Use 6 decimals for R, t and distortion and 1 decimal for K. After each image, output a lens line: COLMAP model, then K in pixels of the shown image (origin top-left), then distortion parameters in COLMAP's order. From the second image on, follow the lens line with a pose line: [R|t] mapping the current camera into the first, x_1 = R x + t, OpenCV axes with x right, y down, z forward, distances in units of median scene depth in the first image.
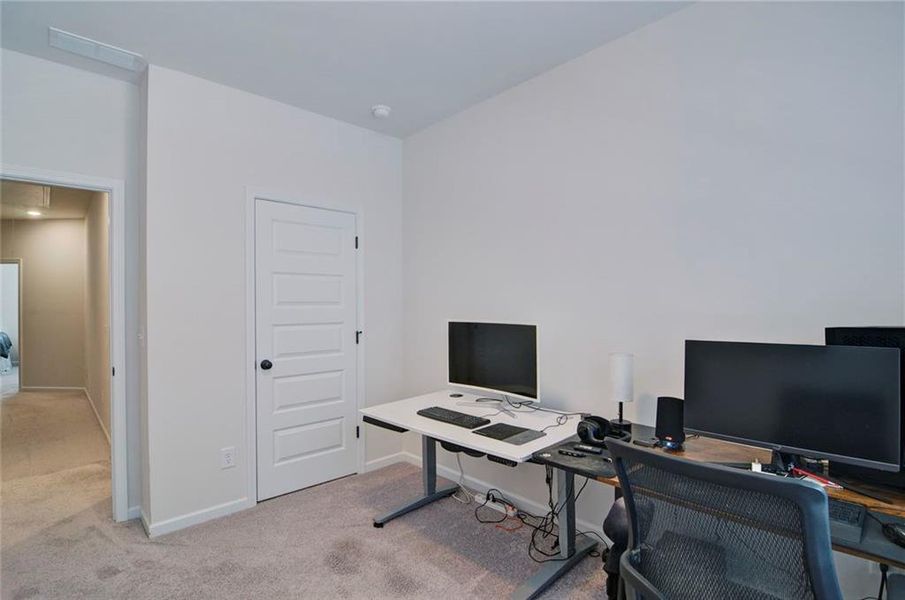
lens RADIAL K [[438.6, 0, 459.6], [0, 438.6, 304.8], [0, 0, 1]] dist [-0.004126, -0.013659]
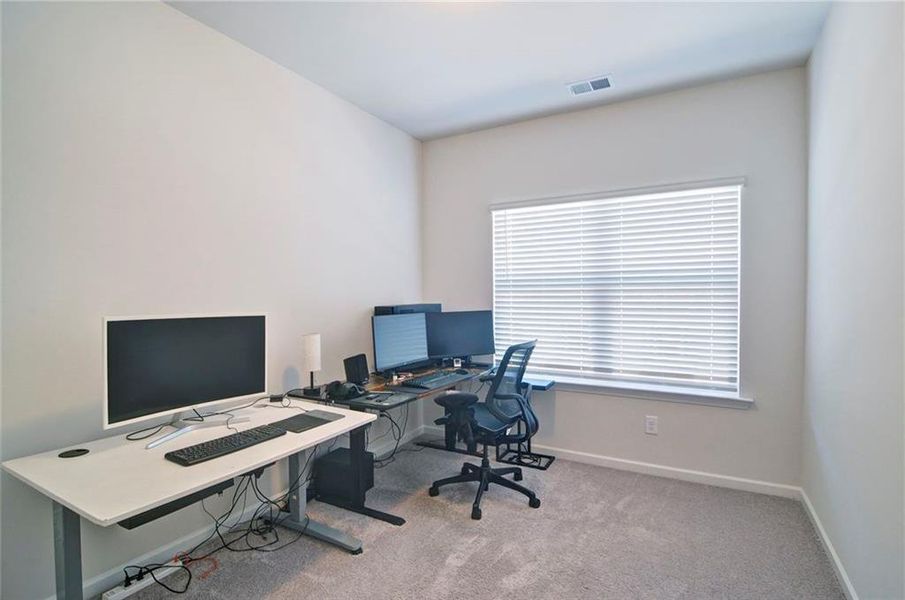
lens RADIAL K [[438.6, 0, 459.6], [0, 438.6, 304.8], [0, 0, 1]] dist [-0.004126, -0.013659]
pose [[-0.297010, -0.015654, 0.954746, -0.931013], [0.000003, 0.999866, 0.016394, 0.008585], [-0.954874, 0.004872, -0.296970, 0.939587]]
